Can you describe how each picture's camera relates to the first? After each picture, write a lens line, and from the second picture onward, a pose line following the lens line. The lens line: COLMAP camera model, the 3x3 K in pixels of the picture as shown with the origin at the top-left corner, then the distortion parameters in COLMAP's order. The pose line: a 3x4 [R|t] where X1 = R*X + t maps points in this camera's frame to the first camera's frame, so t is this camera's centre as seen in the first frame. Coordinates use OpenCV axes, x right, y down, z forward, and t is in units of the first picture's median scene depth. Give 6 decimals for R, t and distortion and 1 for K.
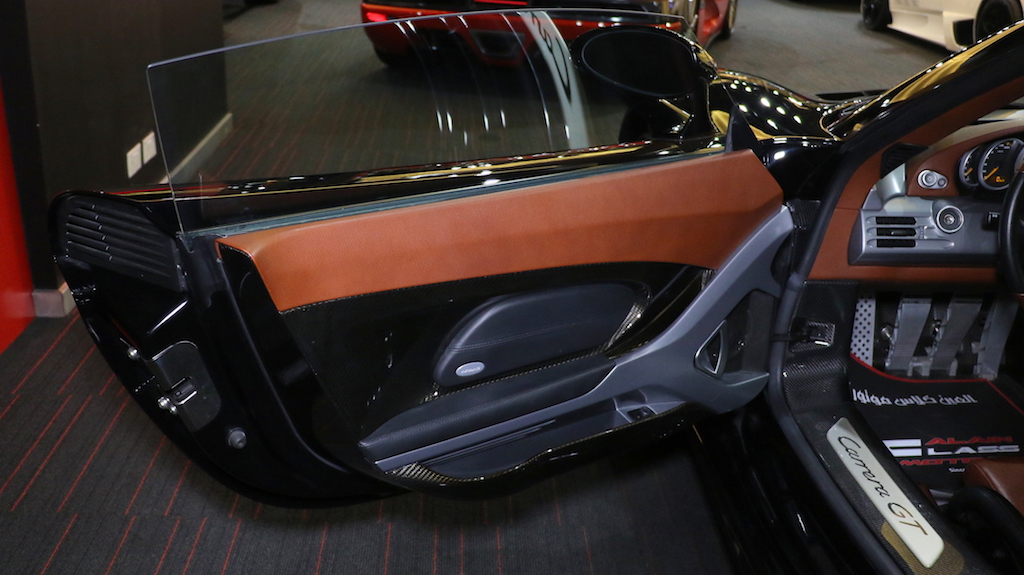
lens RADIAL K [[918.7, 0, 518.4], [0, 918.7, 284.4], [0, 0, 1]] dist [-0.154831, 0.100503]
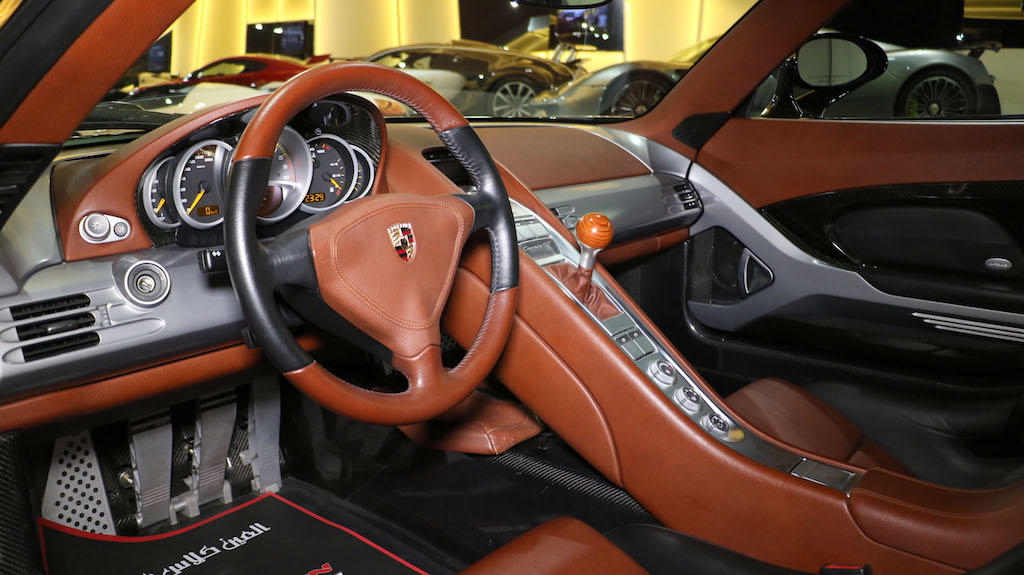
lens RADIAL K [[918.7, 0, 518.4], [0, 918.7, 284.4], [0, 0, 1]] dist [-0.154831, 0.100503]
pose [[0.666844, -0.190055, 0.720554, 0.150672], [0.283047, 0.959064, -0.008983, 0.000929], [-0.689350, 0.209941, 0.693341, 0.286805]]
